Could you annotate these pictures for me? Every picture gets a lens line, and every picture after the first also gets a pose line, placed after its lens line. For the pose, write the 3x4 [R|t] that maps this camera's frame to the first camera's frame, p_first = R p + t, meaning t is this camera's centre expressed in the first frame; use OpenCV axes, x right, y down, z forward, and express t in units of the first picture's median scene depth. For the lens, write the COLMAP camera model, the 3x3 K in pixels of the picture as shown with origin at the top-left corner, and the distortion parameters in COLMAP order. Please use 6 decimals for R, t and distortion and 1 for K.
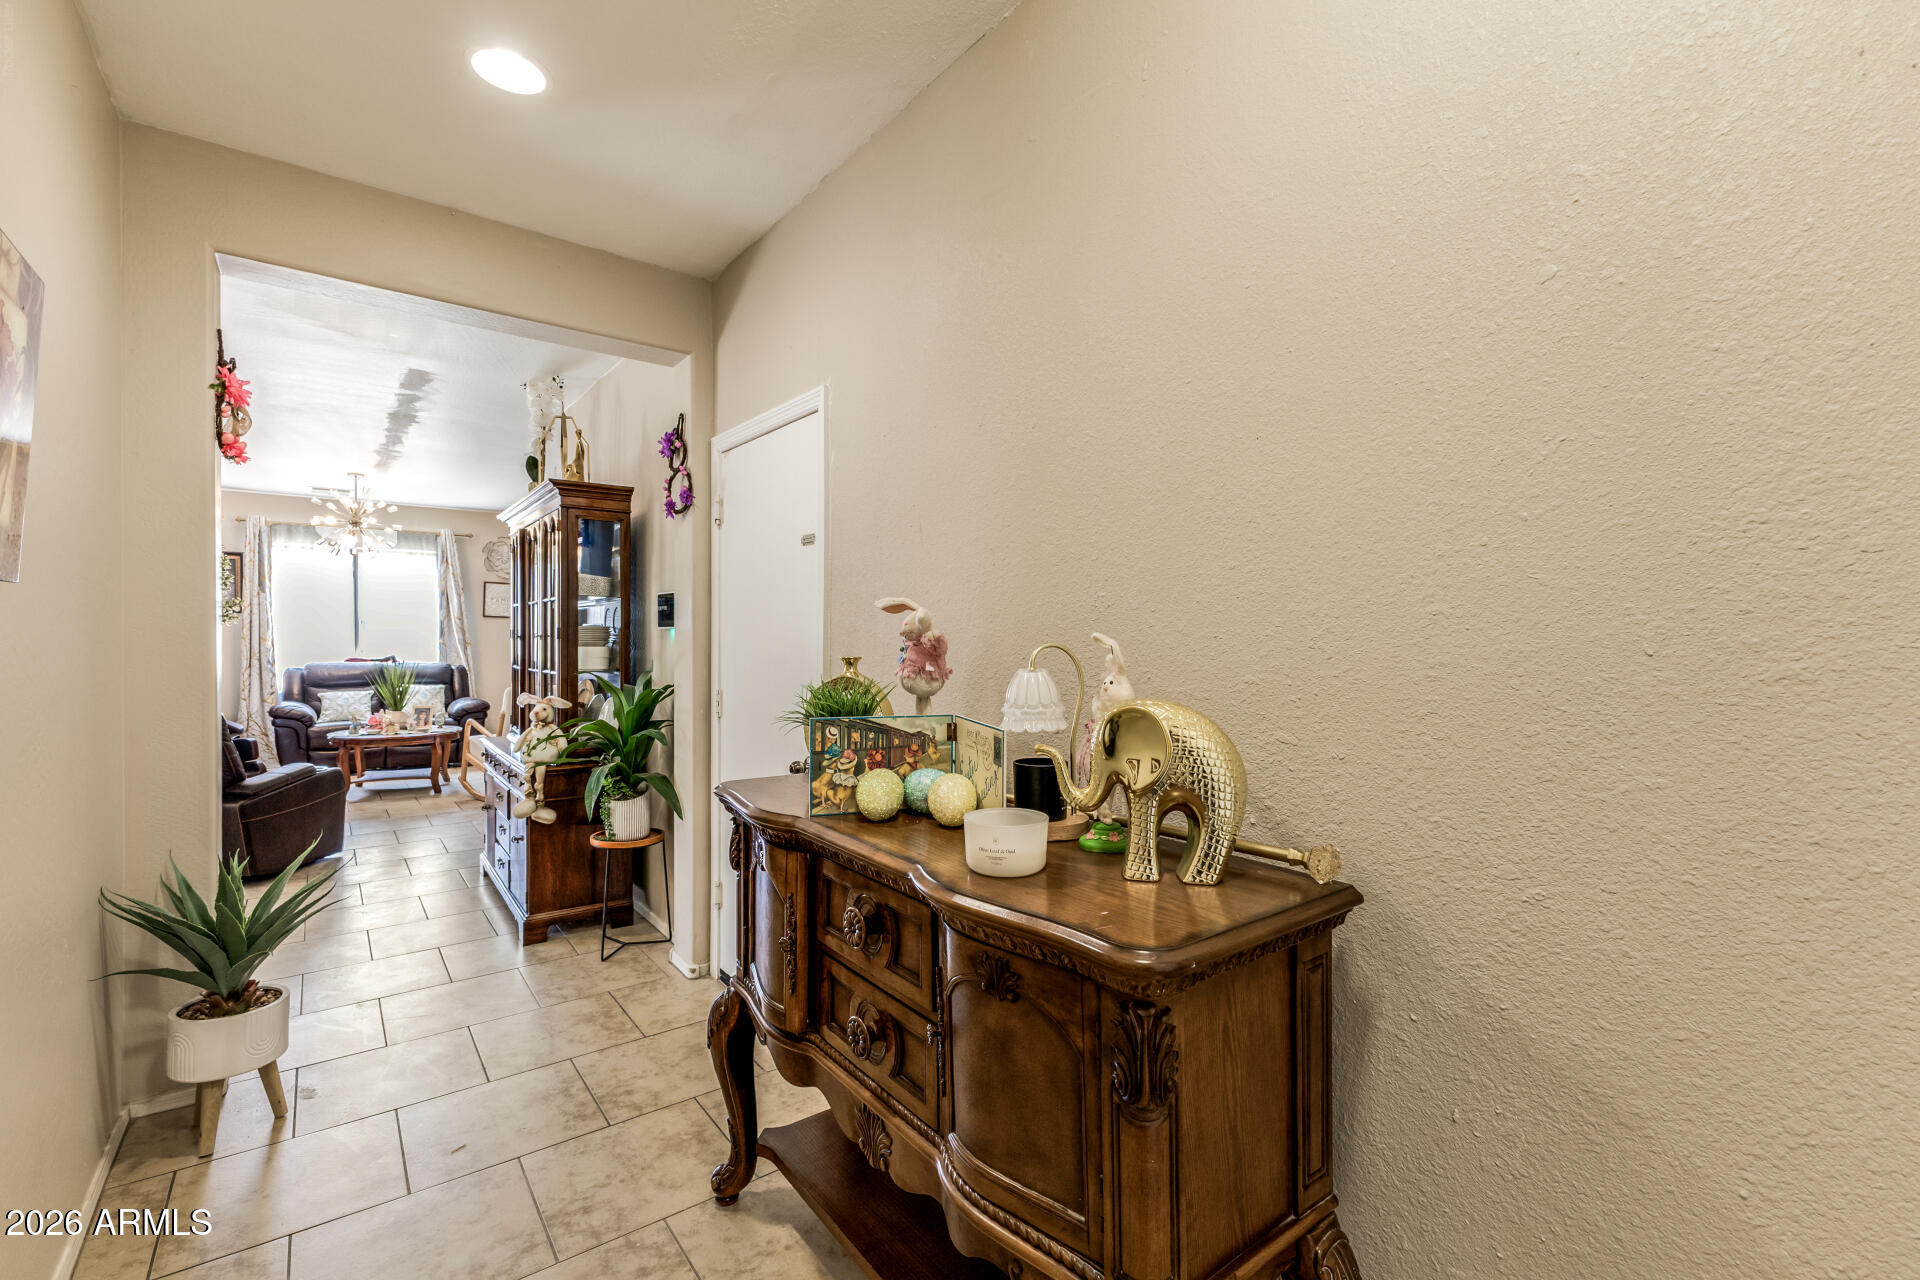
lens RADIAL K [[831.0, 0, 952.0], [0, 831.0, 640.5], [0, 0, 1]] dist [0.000493, -0.000190]
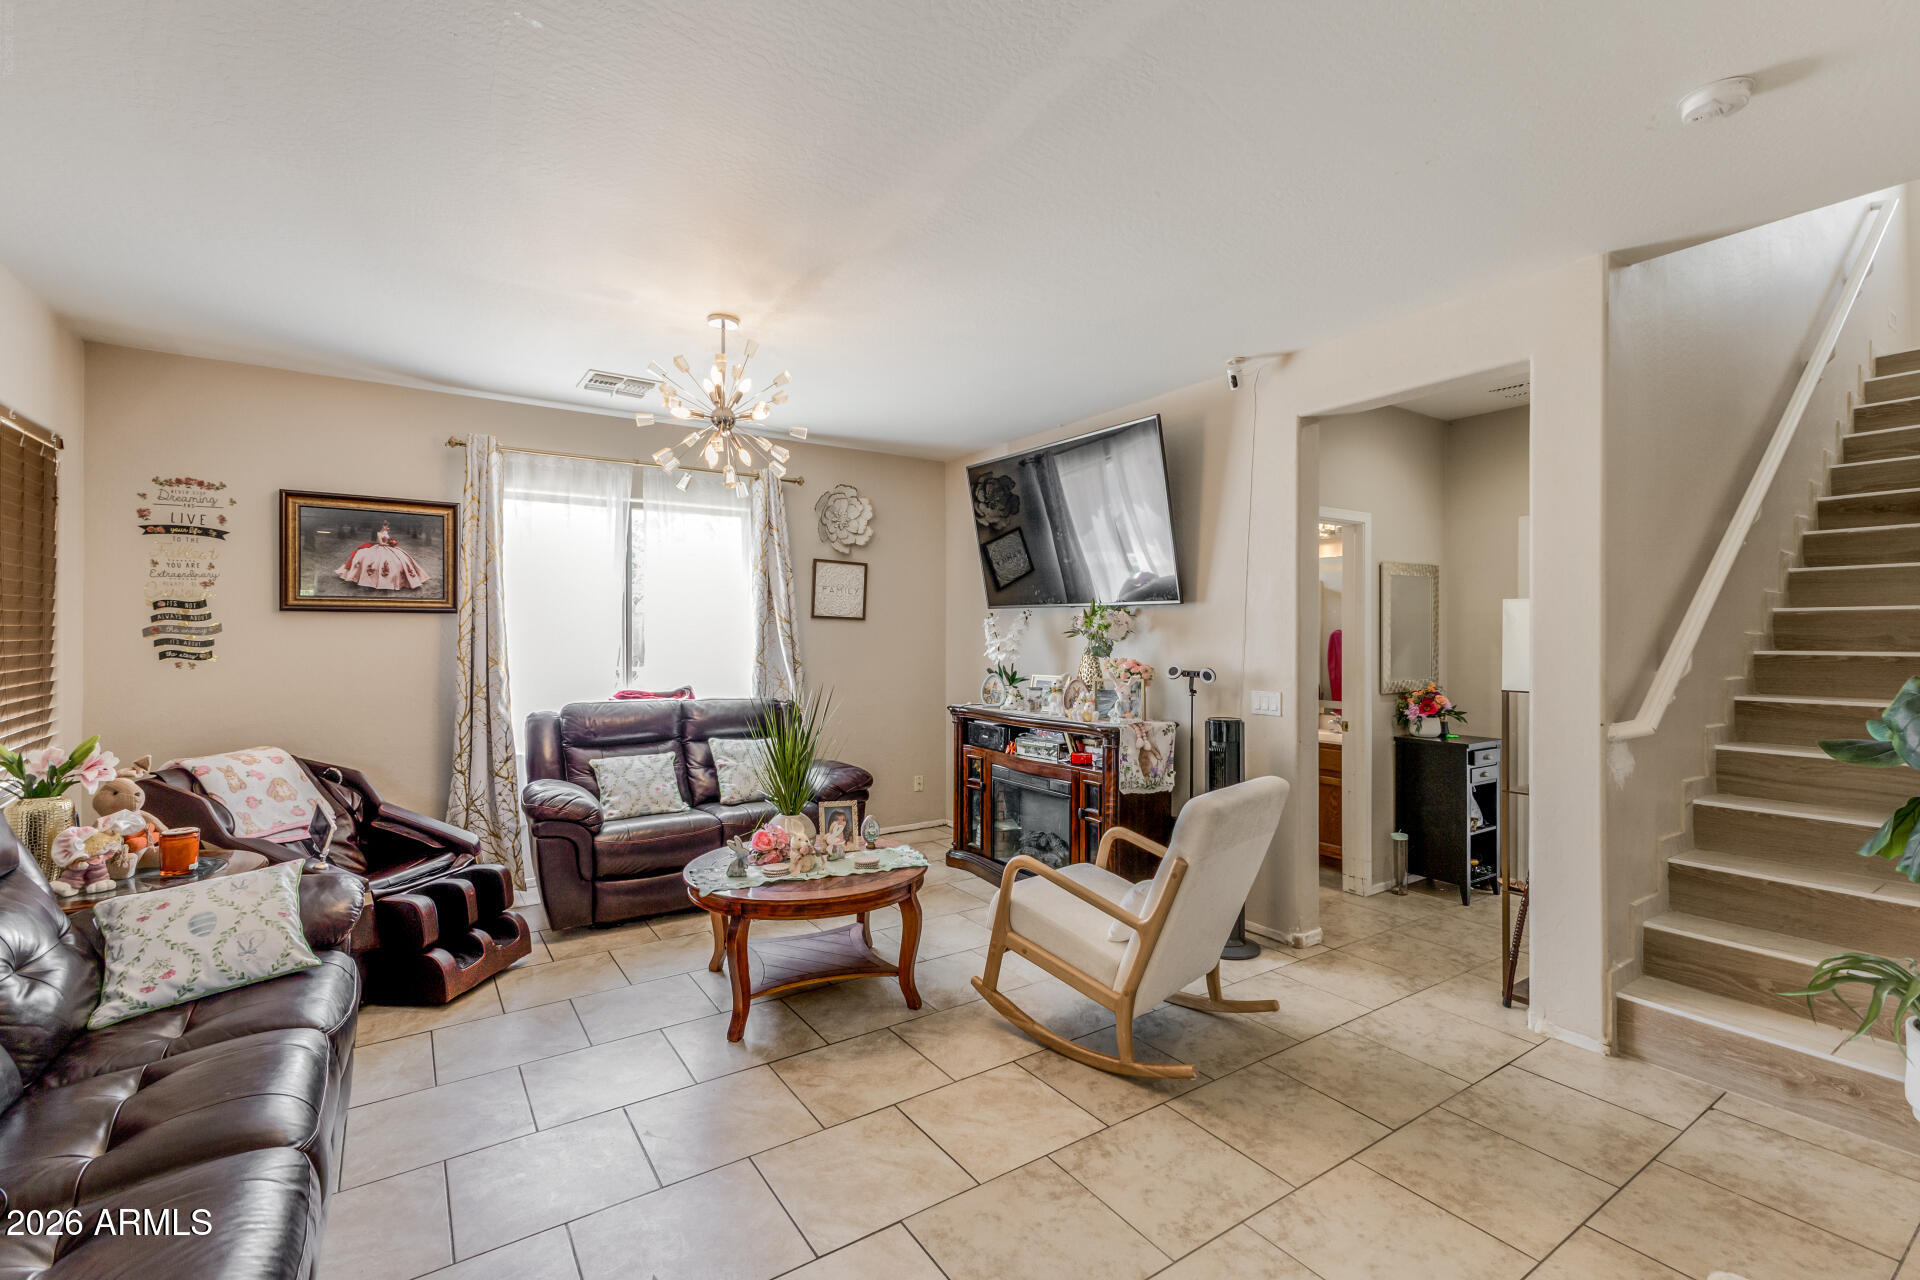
lens RADIAL K [[831.0, 0, 966.0], [0, 831.0, 632.5], [0, 0, 1]] dist [0.000493, -0.000190]
pose [[0.998234, -0.001348, -0.059390, -0.483560], [0.001211, 0.999997, -0.002334, -0.018497], [0.059393, 0.002257, 0.998232, 0.470862]]
